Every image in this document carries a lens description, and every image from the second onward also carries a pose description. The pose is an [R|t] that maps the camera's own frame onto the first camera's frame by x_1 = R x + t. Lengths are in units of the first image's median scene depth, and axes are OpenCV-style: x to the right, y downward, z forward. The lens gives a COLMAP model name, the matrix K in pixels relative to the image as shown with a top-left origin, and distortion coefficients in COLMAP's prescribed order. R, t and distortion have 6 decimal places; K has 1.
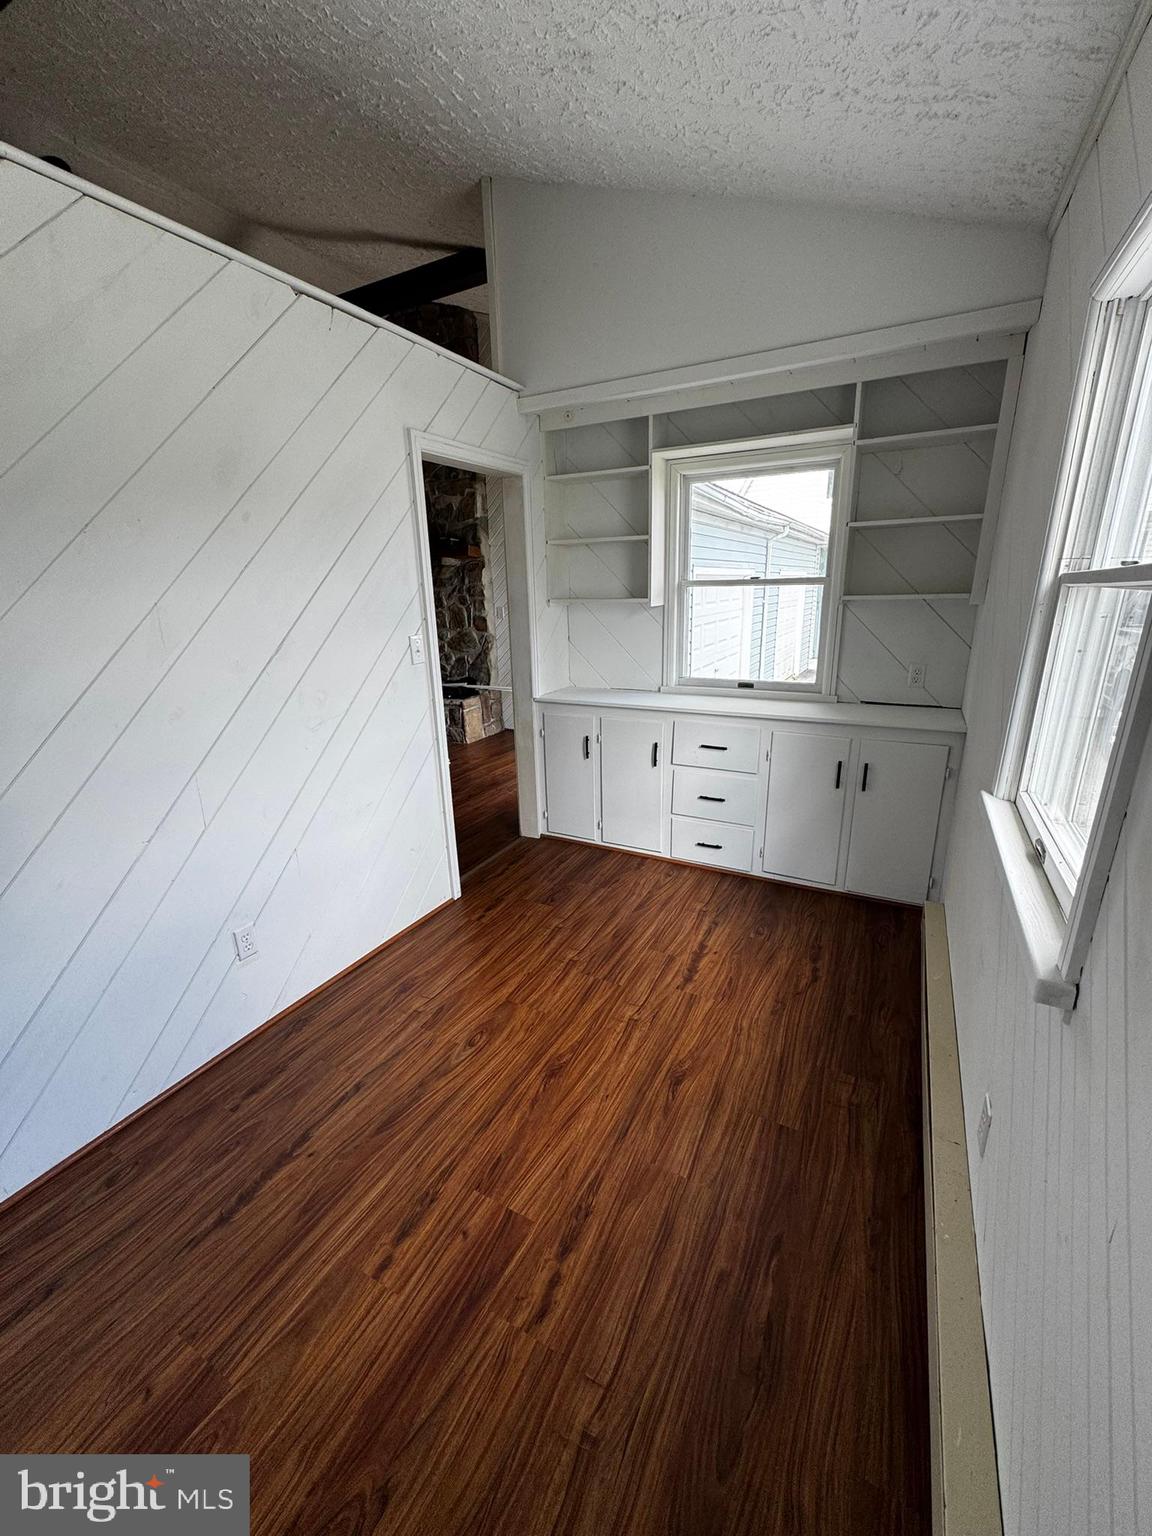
lens RADIAL K [[598.3, 0, 578.8], [0, 598.3, 766.2], [0, 0, 1]] dist [-0.001727, -0.000068]
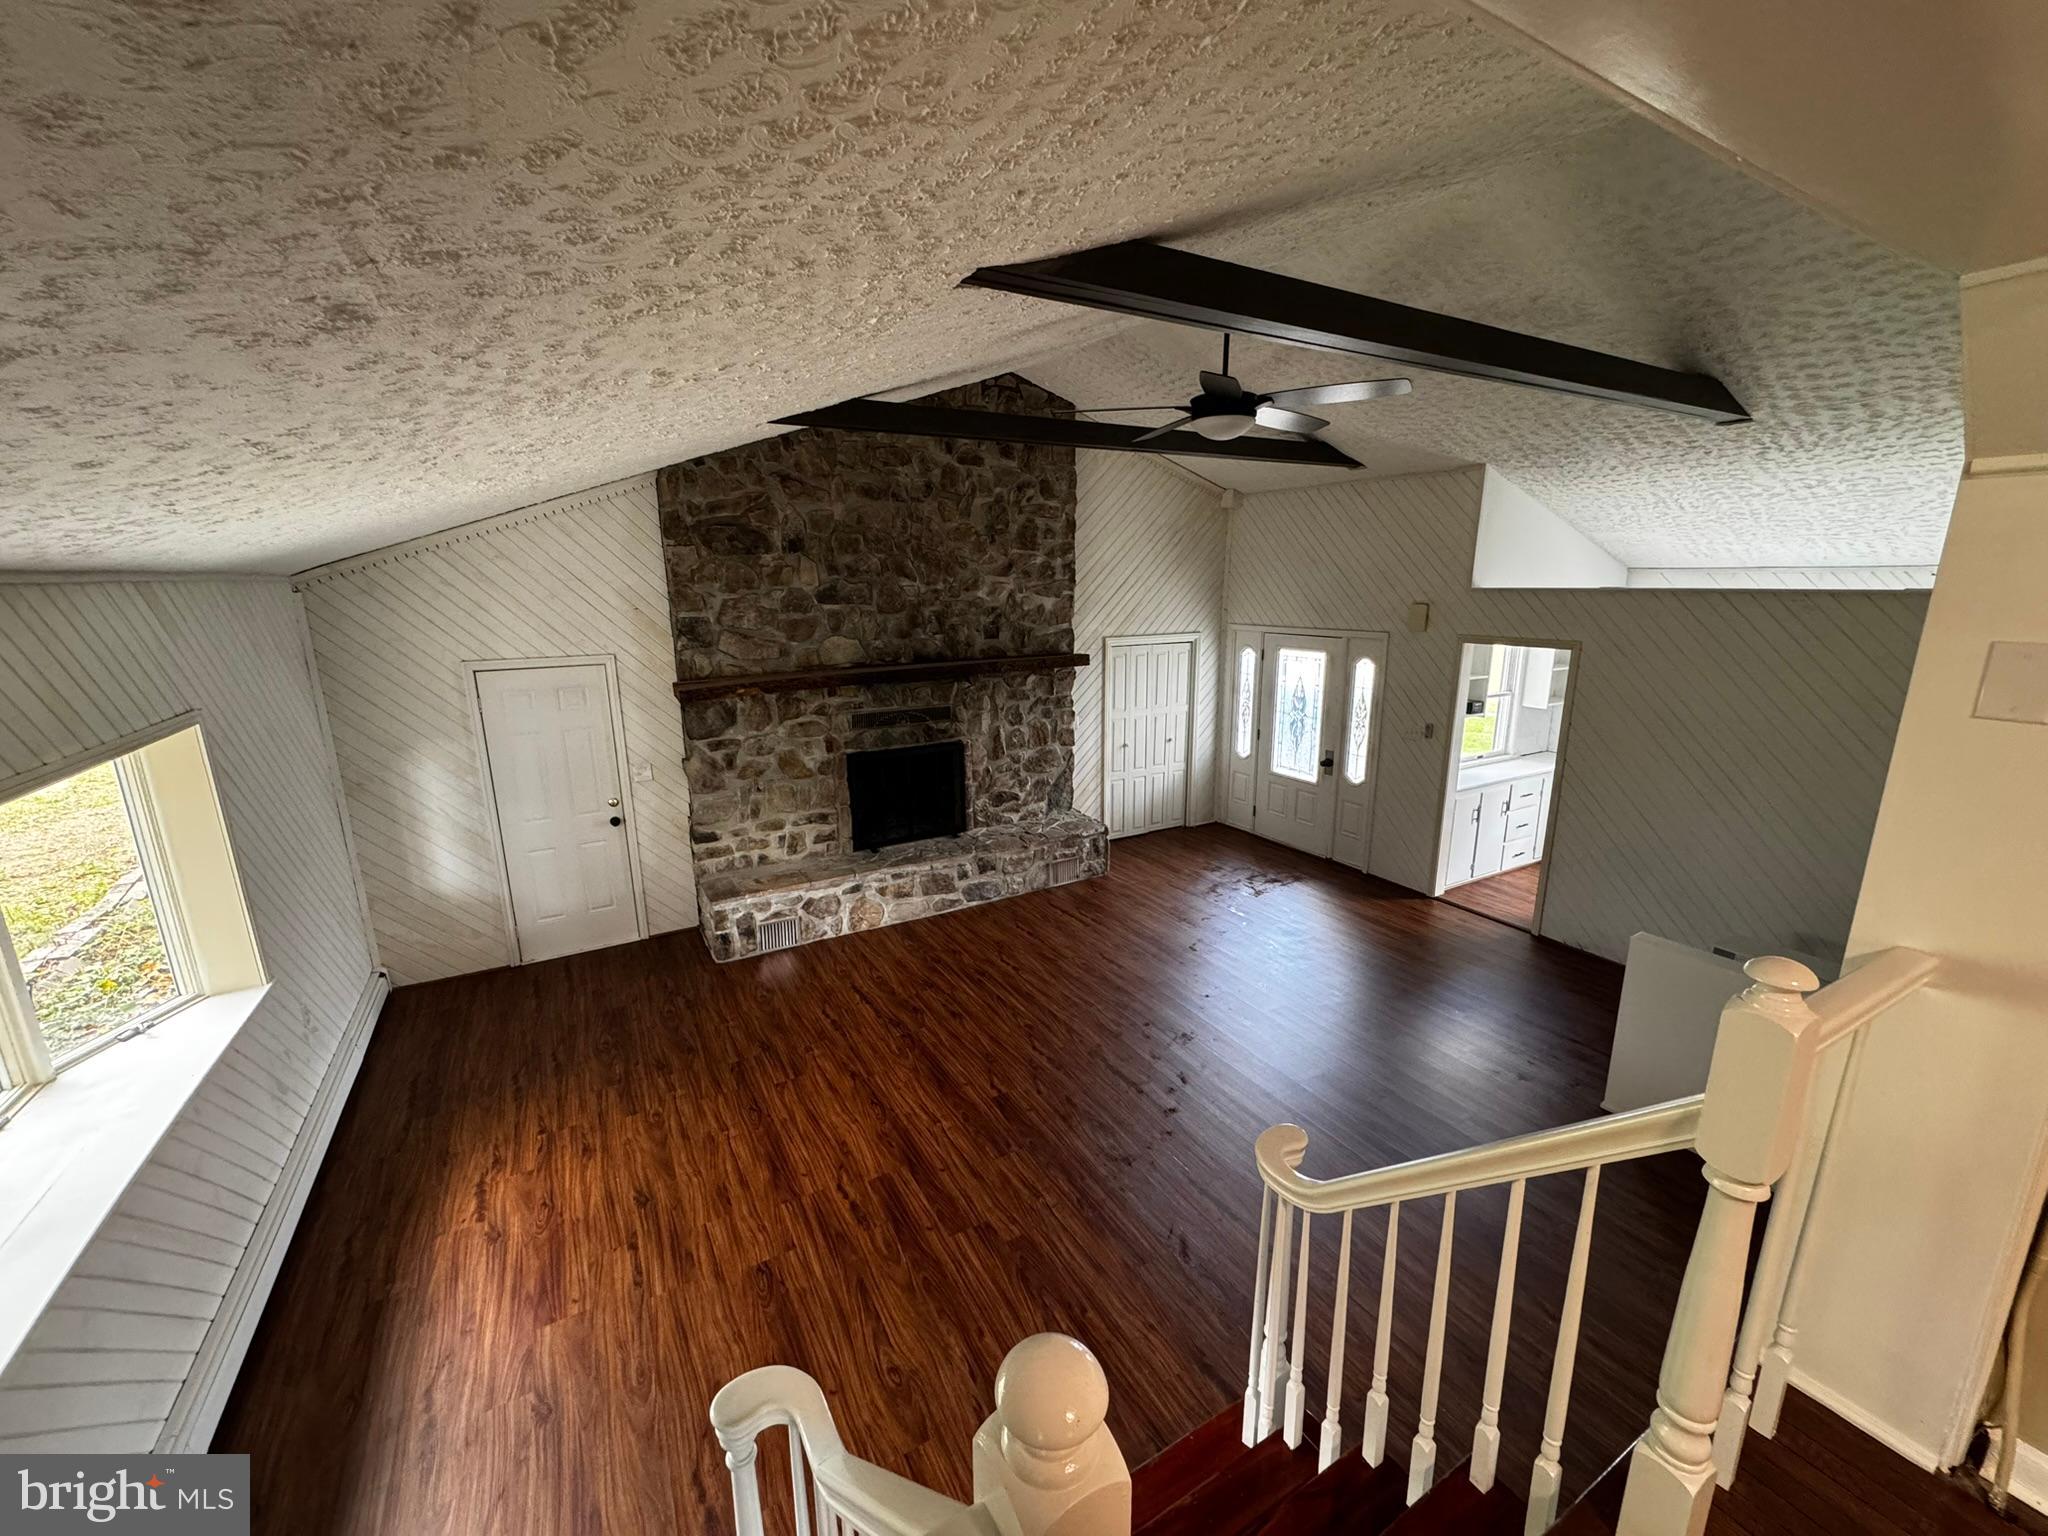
lens RADIAL K [[797.7, 0, 1024.0], [0, 797.7, 768.0], [0, 0, 1]] dist [-0.001727, -0.000068]
pose [[0.528995, -0.172851, 0.830835, -1.172172], [0.235546, 0.970475, 0.051930, -0.271700], [-0.815281, 0.168230, 0.554090, 0.422201]]
